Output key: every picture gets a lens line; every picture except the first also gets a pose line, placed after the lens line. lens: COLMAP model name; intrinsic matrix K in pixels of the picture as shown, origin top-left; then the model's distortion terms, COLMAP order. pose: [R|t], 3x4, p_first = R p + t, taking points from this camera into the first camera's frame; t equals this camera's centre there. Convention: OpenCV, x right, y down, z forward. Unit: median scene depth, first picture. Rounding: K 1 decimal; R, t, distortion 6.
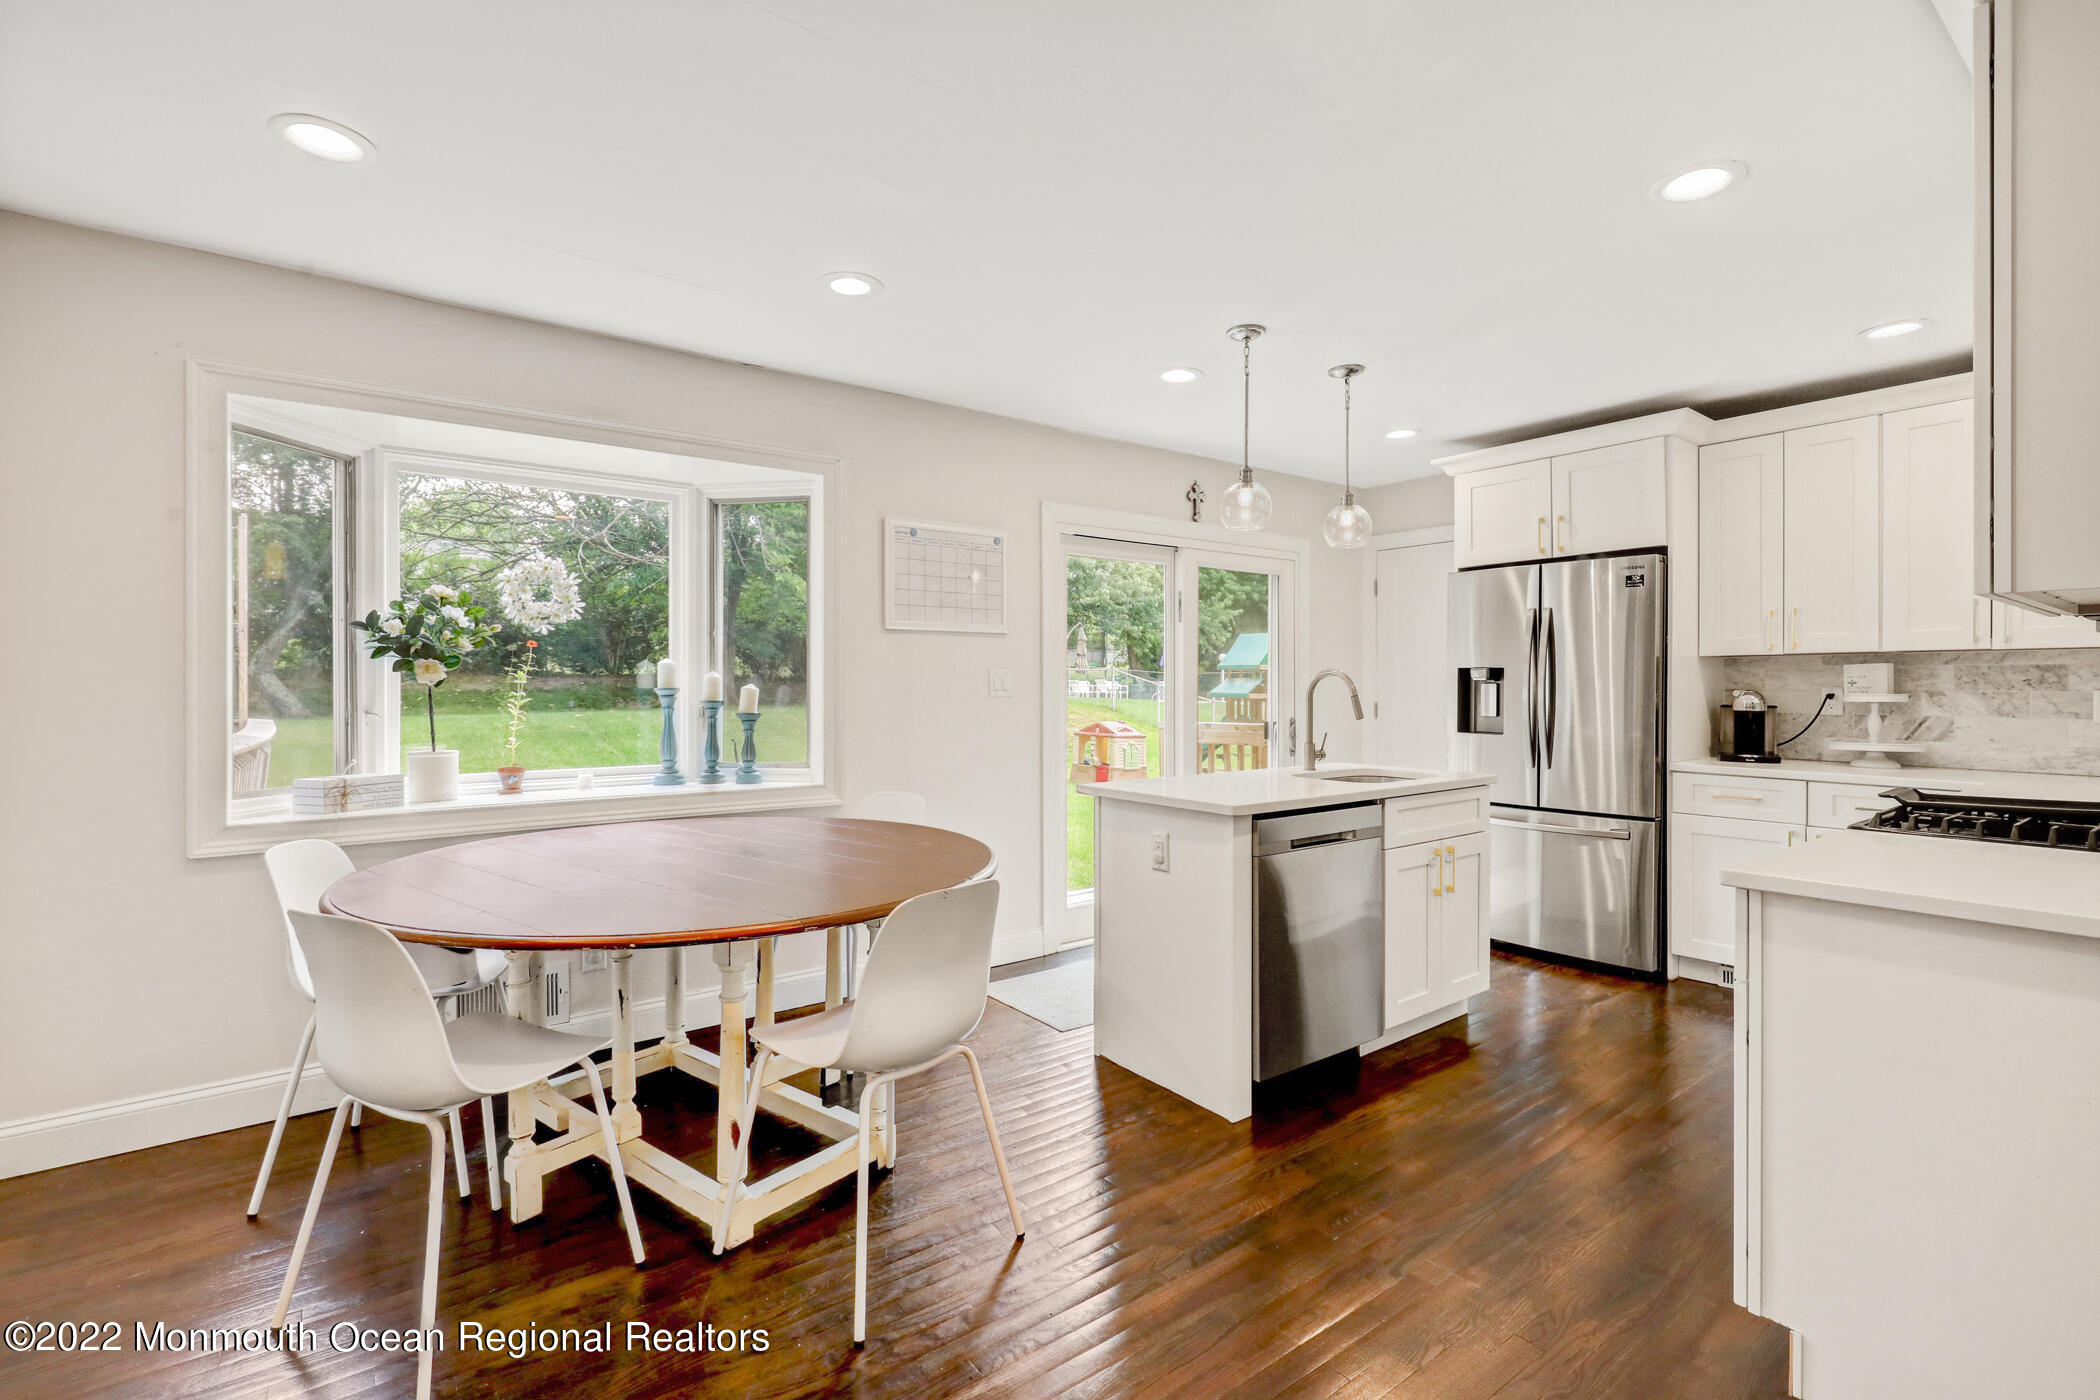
lens RADIAL K [[957.7, 0, 1043.9], [0, 957.7, 697.5], [0, 0, 1]] dist [-0.001752, -0.000177]
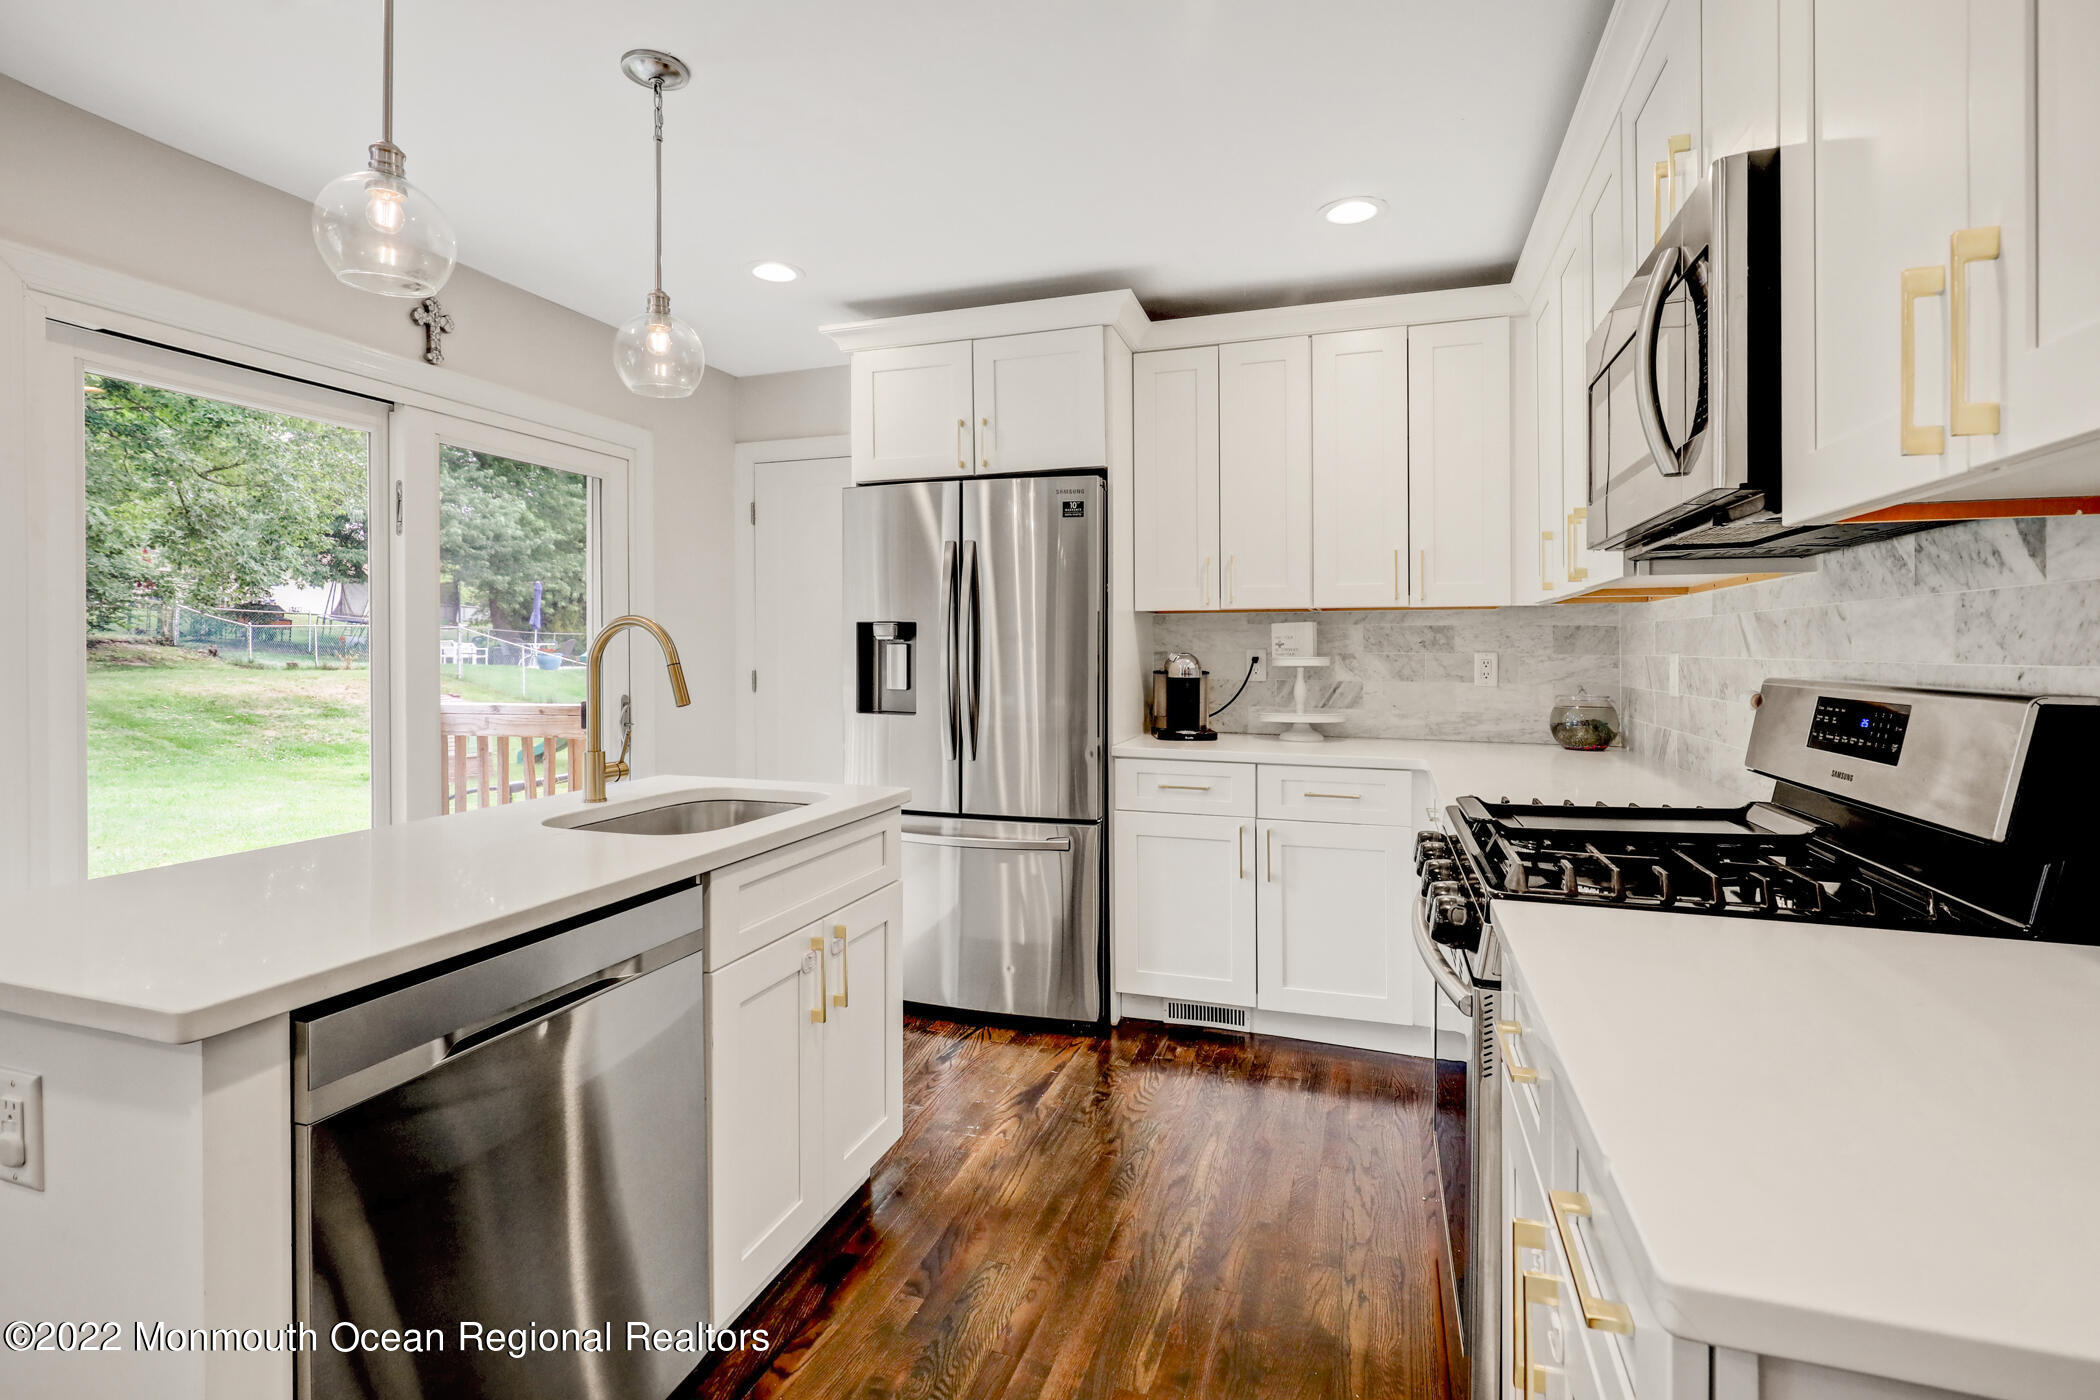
lens RADIAL K [[958.6, 0, 1054.2], [0, 958.6, 654.2], [0, 0, 1]] dist [-0.001672, -0.000092]
pose [[0.824364, -0.002324, 0.566056, 0.172771], [0.006042, 0.999971, -0.004694, -0.003211], [-0.566028, 0.007290, 0.824354, 0.379482]]
